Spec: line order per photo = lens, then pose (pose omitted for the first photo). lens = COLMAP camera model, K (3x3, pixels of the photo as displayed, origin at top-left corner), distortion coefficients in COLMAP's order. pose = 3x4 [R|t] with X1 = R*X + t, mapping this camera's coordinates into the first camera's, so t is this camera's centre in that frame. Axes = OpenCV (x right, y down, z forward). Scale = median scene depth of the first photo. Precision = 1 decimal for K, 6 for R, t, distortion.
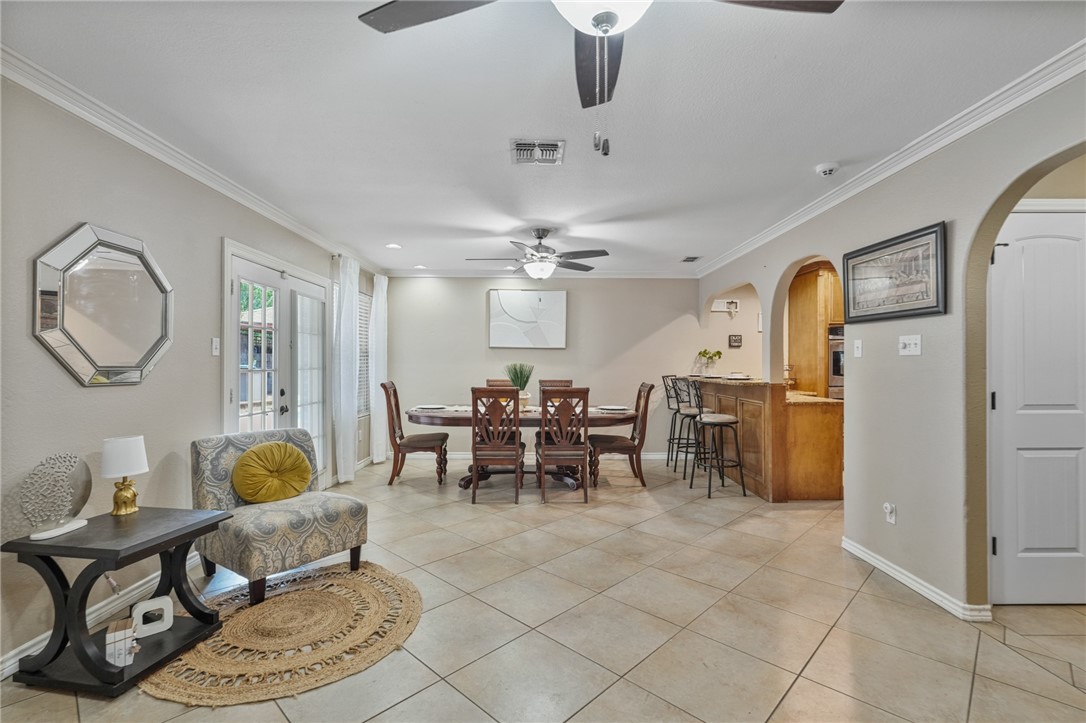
lens RADIAL K [[484.4, 0, 538.6], [0, 484.4, 364.7], [0, 0, 1]] dist [-0.002846, 0.001812]
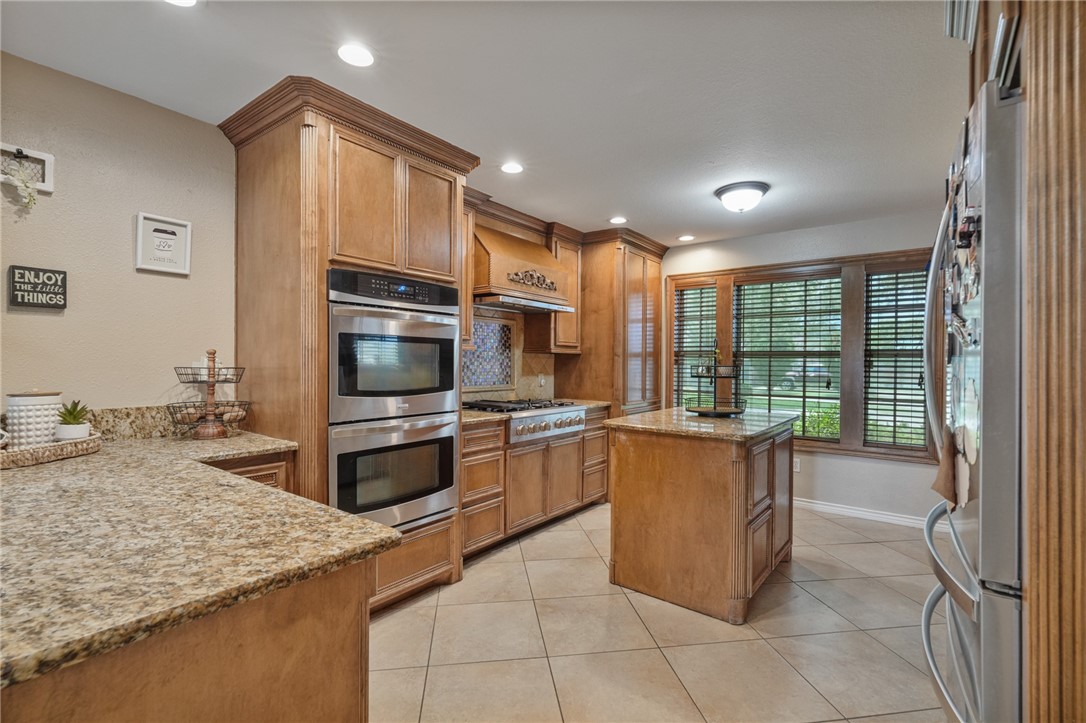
lens RADIAL K [[484.4, 0, 551.6], [0, 484.4, 362.3], [0, 0, 1]] dist [-0.002846, 0.001812]
pose [[0.596862, 0.002525, 0.802340, 0.555087], [-0.006053, 0.999981, 0.001356, -0.007570], [-0.802321, -0.005666, 0.596866, 0.878765]]
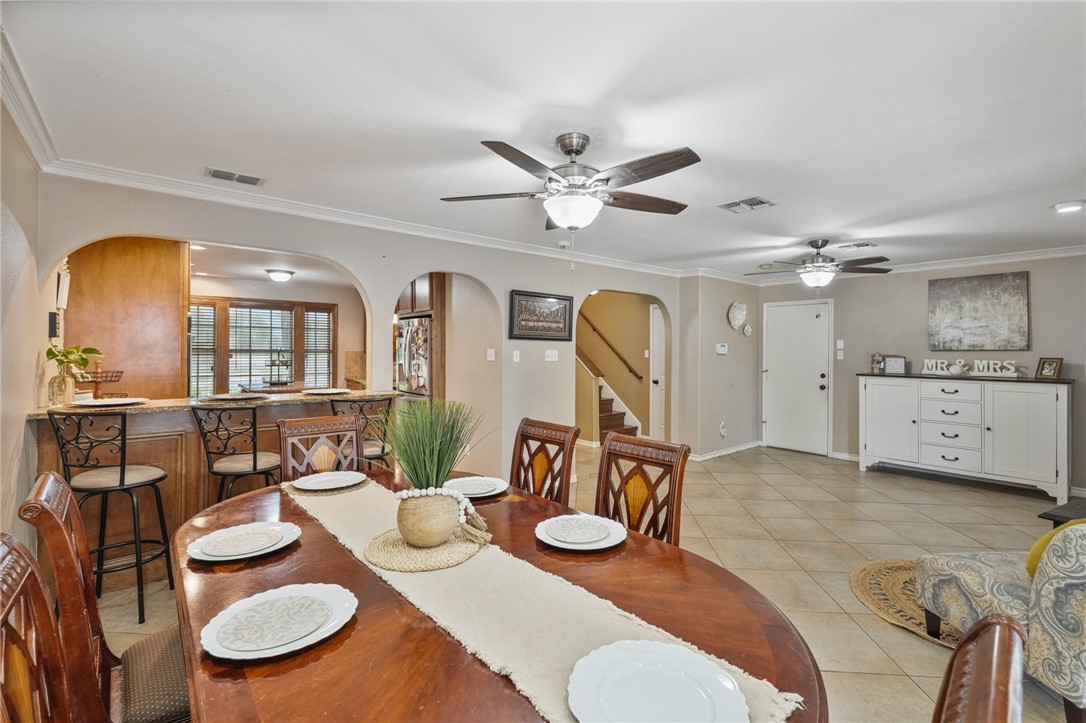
lens RADIAL K [[484.4, 0, 540.6], [0, 484.4, 353.0], [0, 0, 1]] dist [-0.002846, 0.001812]
pose [[-0.635978, -0.009866, 0.771644, -0.425995], [-0.006479, 0.999951, 0.007445, -0.042912], [-0.771680, -0.000265, -0.636011, 1.480934]]
